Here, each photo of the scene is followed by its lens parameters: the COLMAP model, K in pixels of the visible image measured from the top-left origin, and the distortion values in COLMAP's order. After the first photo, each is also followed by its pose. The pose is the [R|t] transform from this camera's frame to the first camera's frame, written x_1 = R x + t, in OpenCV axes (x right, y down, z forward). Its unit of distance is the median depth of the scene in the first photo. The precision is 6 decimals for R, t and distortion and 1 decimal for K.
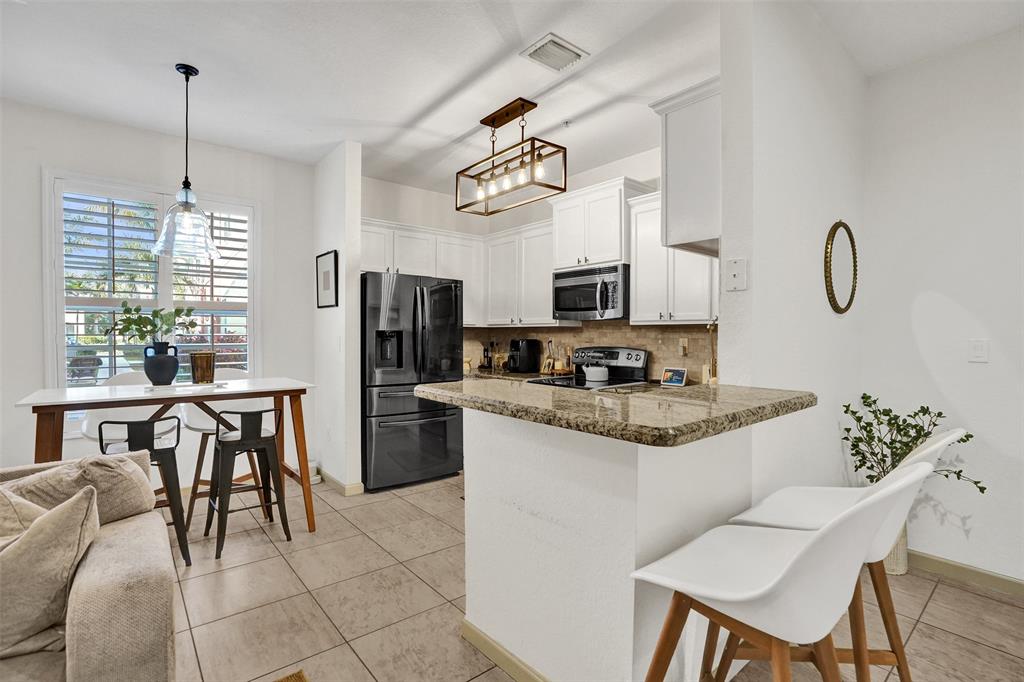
lens RADIAL K [[481.5, 0, 518.0], [0, 481.5, 343.8], [0, 0, 1]] dist [-0.066441, 0.025031]
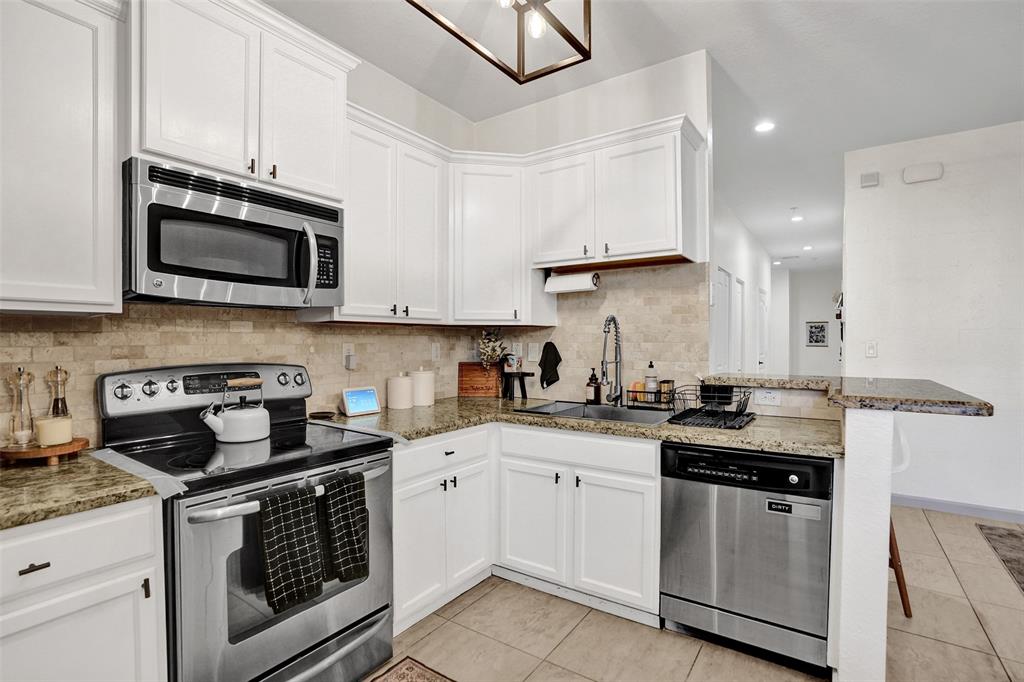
lens RADIAL K [[481.5, 0, 513.2], [0, 481.5, 346.4], [0, 0, 1]] dist [-0.066441, 0.025031]
pose [[-0.261662, -0.013416, 0.965066, -0.324543], [0.016084, 0.999704, 0.018259, -0.014542], [-0.965026, 0.020300, -0.261368, 0.855070]]
